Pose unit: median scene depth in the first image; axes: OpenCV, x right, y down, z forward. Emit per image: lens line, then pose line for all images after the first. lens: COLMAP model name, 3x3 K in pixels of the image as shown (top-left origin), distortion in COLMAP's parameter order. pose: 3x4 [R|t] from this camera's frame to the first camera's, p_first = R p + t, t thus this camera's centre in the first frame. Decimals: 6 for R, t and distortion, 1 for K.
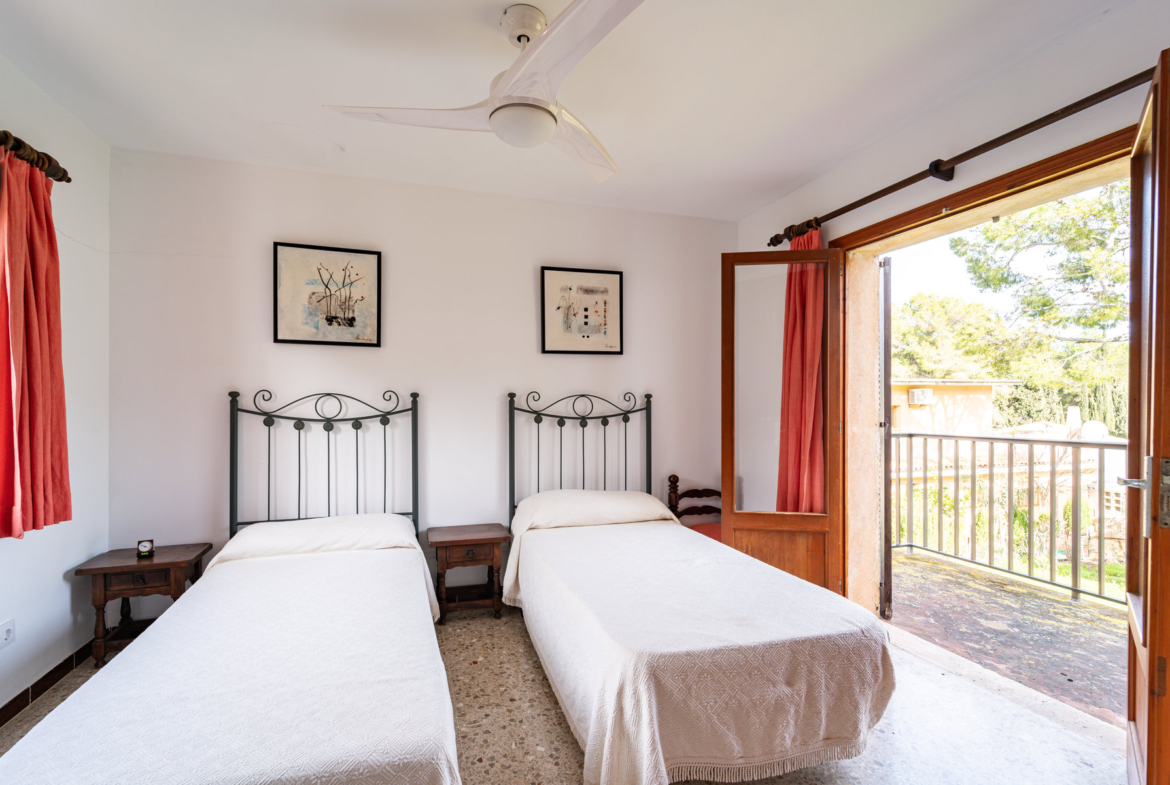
lens RADIAL K [[541.0, 0, 585.0], [0, 541.0, 400.6], [0, 0, 1]] dist [0.003192, 0.000034]
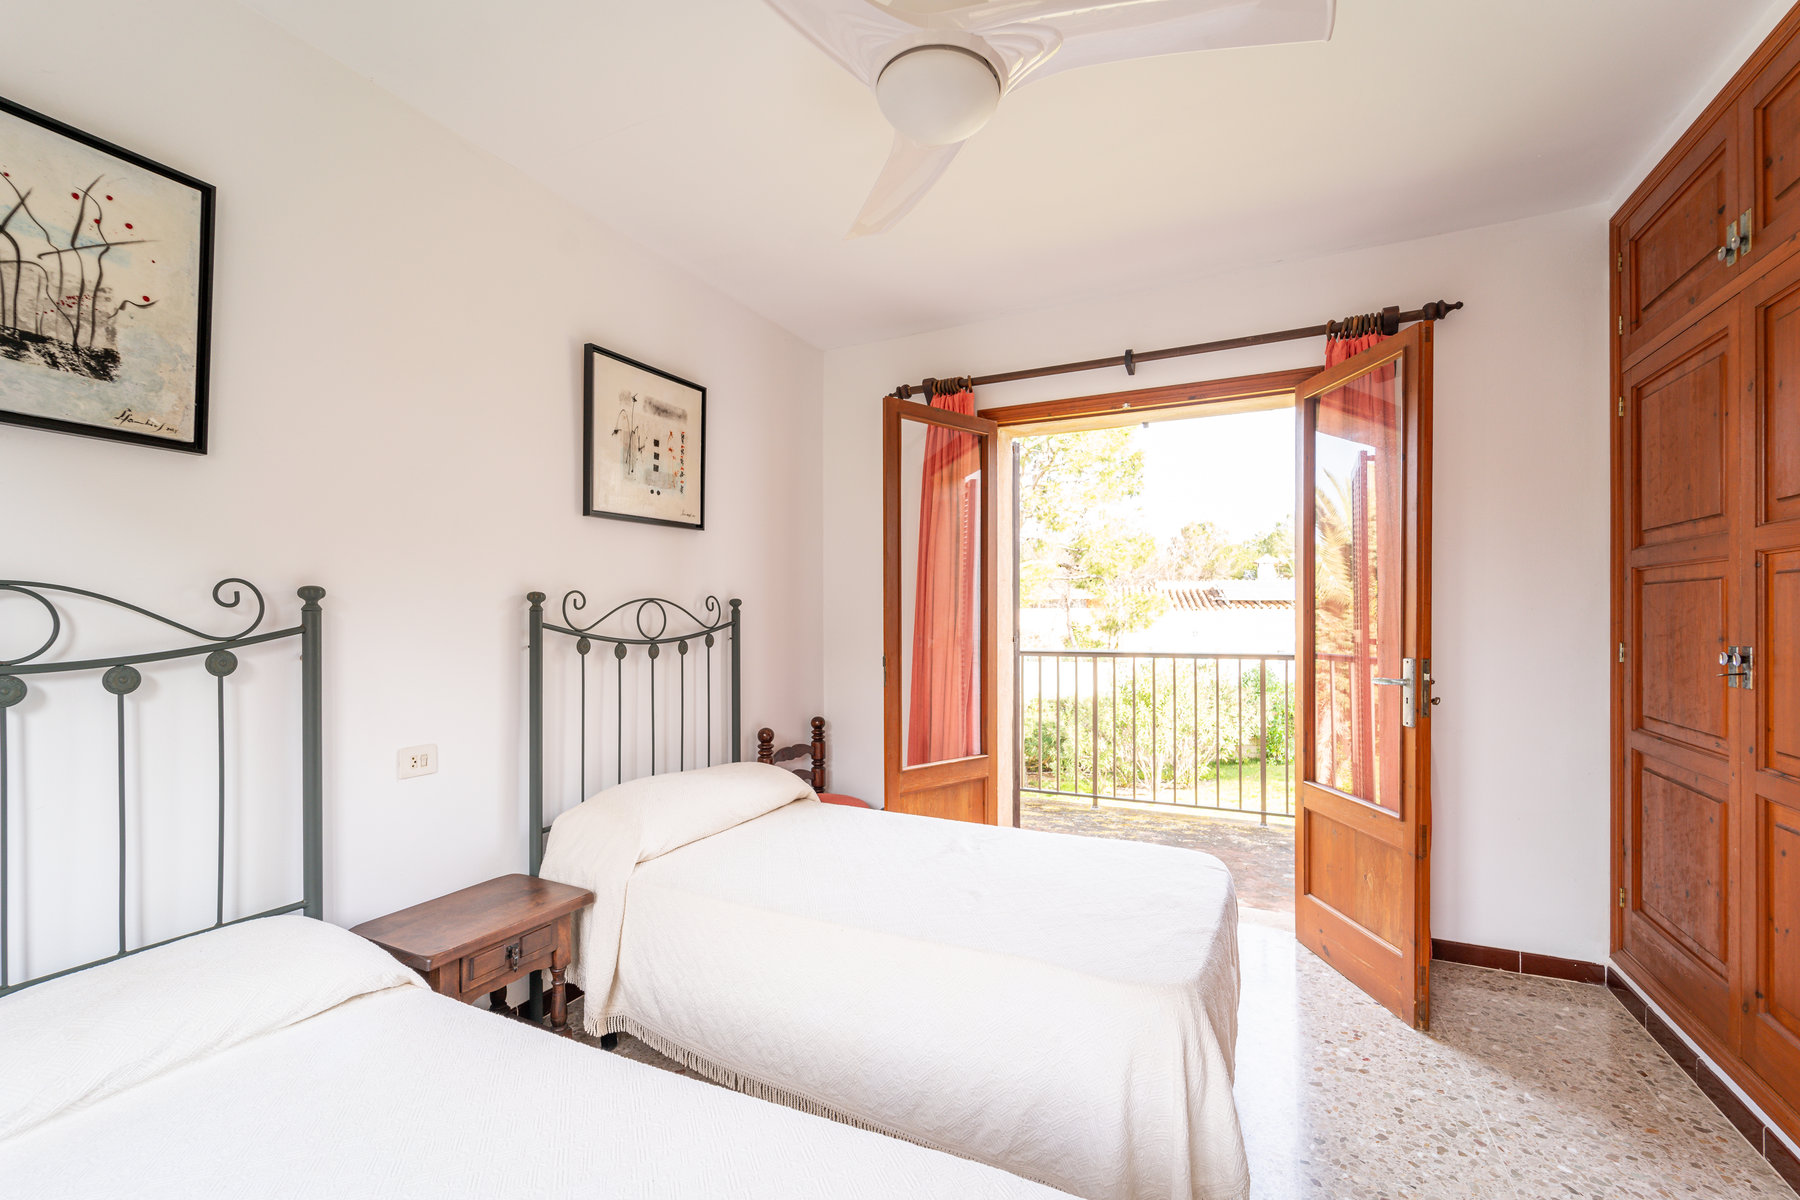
lens RADIAL K [[755.0, 0, 905.0], [0, 755.0, 607.3], [0, 0, 1]] dist [0.000056, -0.001465]
pose [[0.675107, 0.007563, 0.737681, -0.407804], [-0.003429, 0.999969, -0.007114, 0.002321], [-0.737712, 0.002273, 0.675112, 0.314082]]
